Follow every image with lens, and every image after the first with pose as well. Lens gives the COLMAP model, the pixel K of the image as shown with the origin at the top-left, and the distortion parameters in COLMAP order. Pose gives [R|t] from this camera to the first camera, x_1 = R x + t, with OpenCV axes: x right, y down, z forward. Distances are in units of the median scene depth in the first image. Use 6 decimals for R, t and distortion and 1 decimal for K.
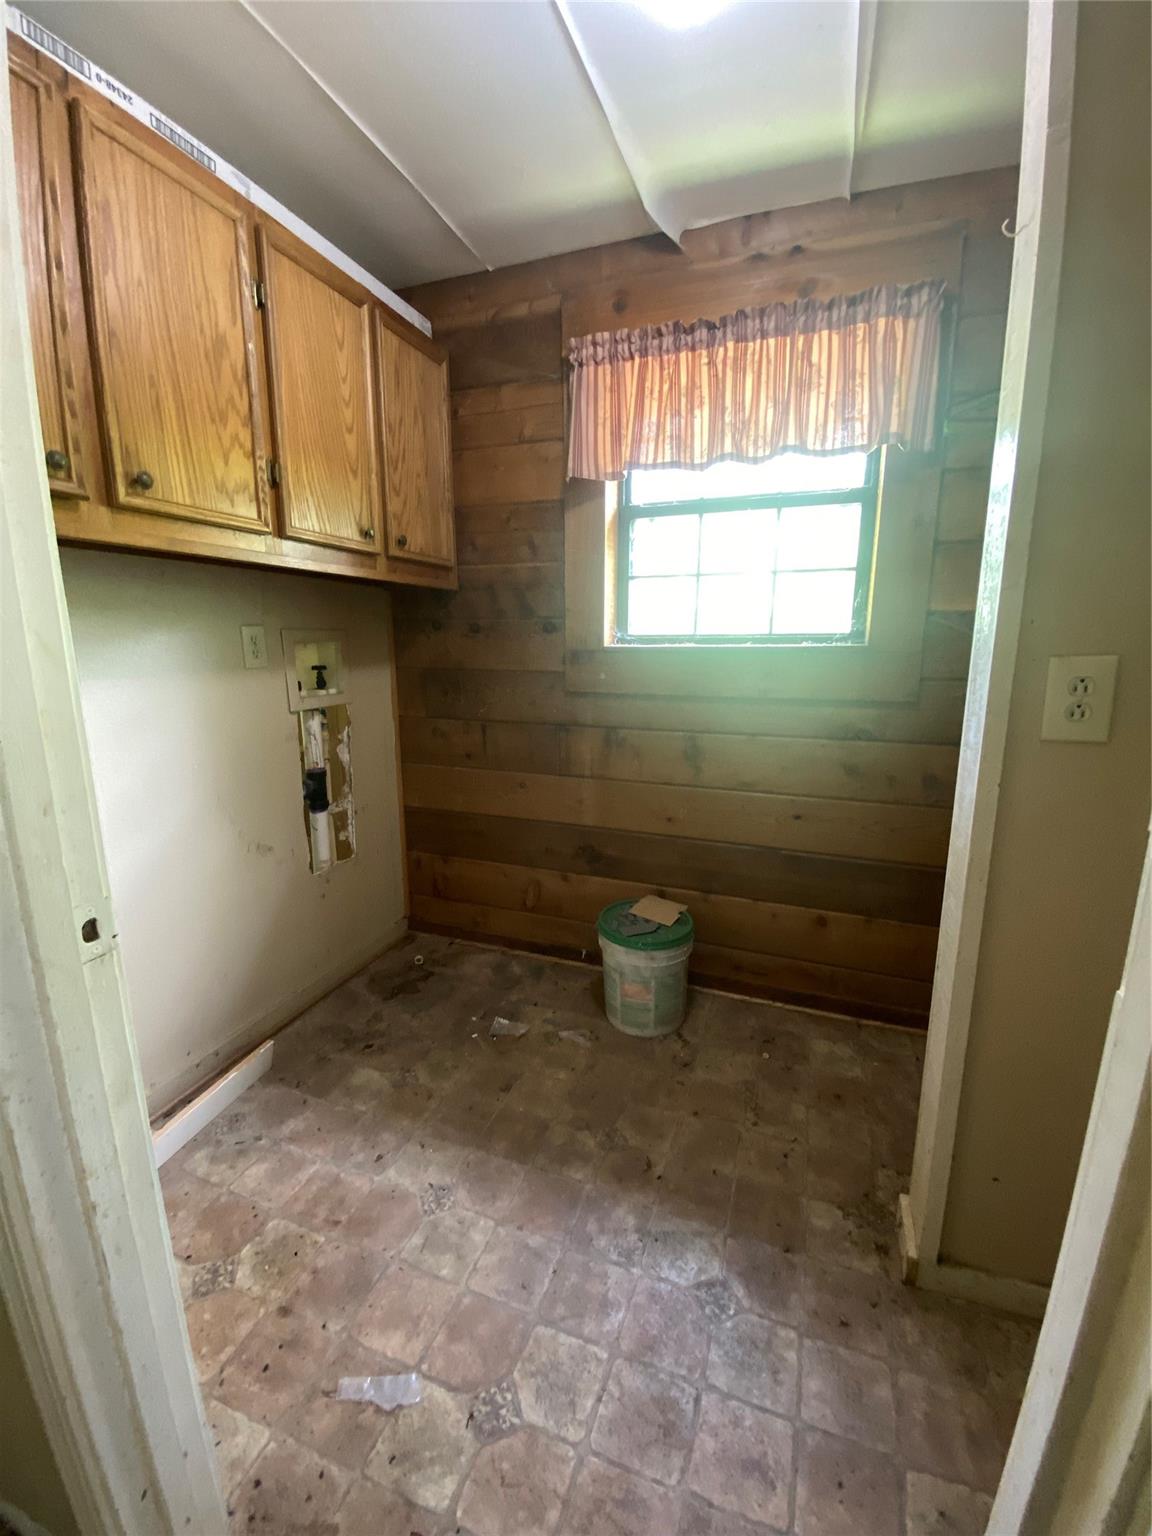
lens RADIAL K [[629.3, 0, 580.7], [0, 629.3, 767.9], [0, 0, 1]] dist [0.028929, -0.022395]
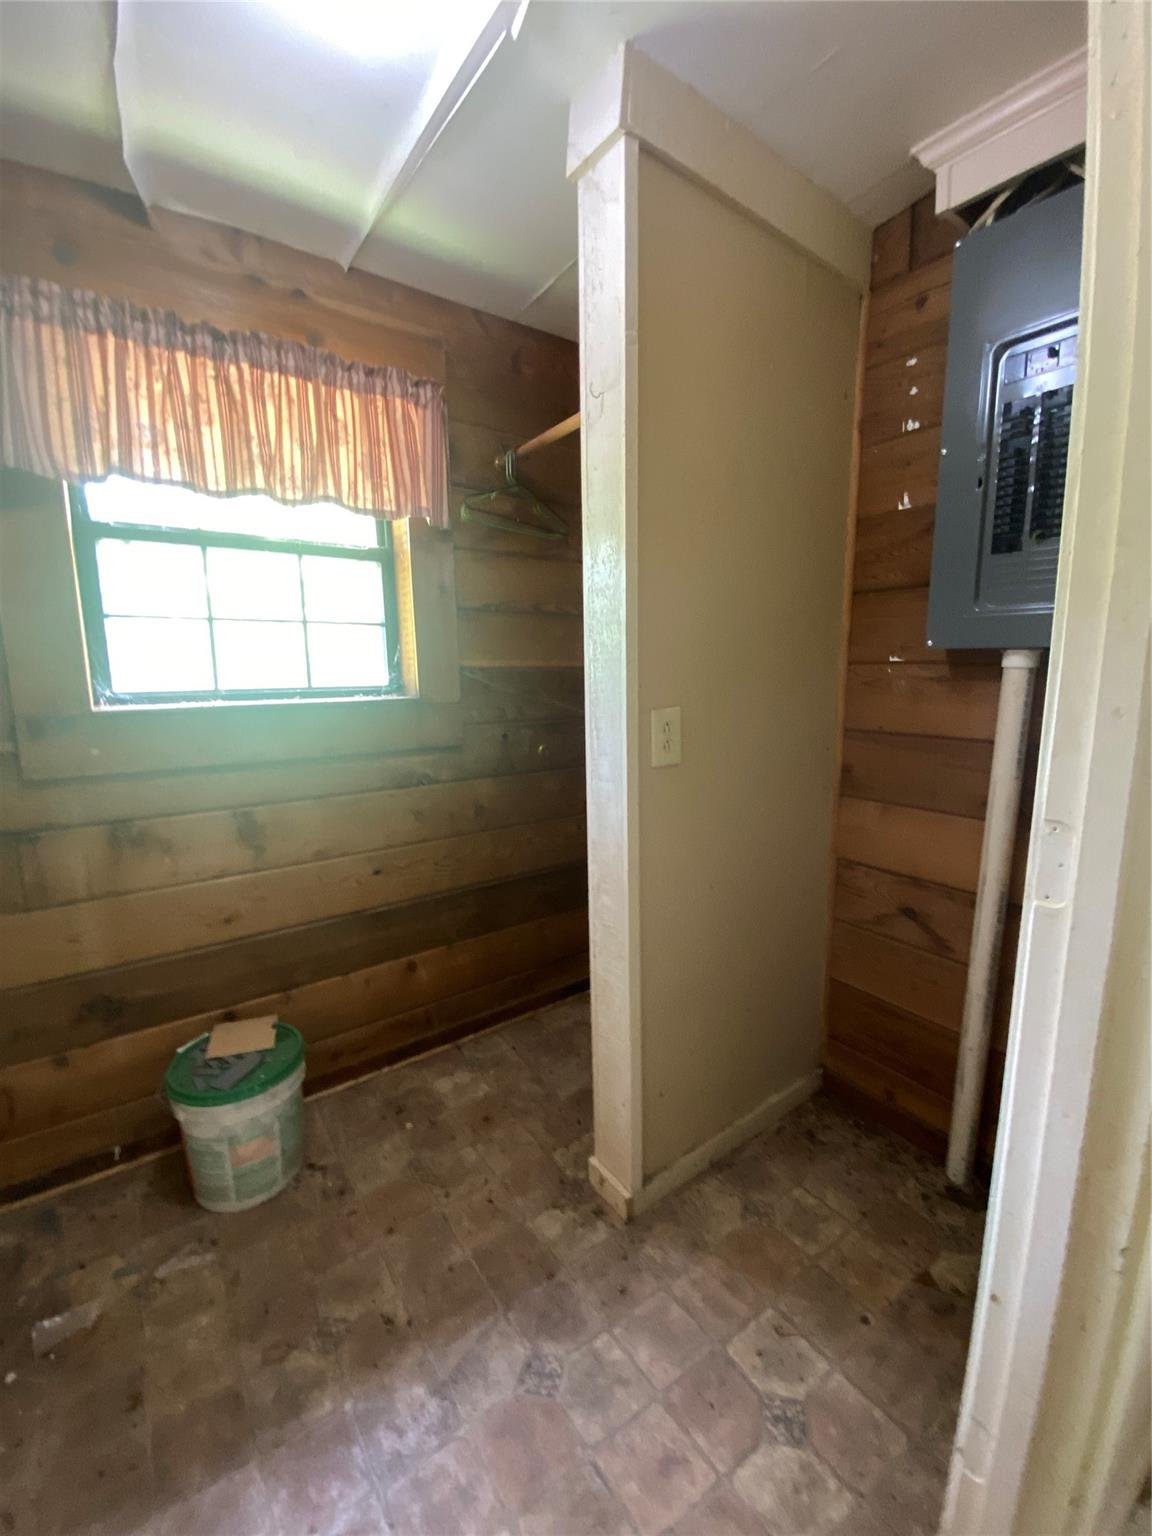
lens RADIAL K [[629.3, 0, 580.7], [0, 629.3, 767.9], [0, 0, 1]] dist [0.028929, -0.022395]
pose [[0.570022, -0.140433, 0.809539, -0.274474], [0.180863, 0.982564, 0.043097, -0.074287], [-0.801476, 0.121849, 0.585482, 0.177189]]
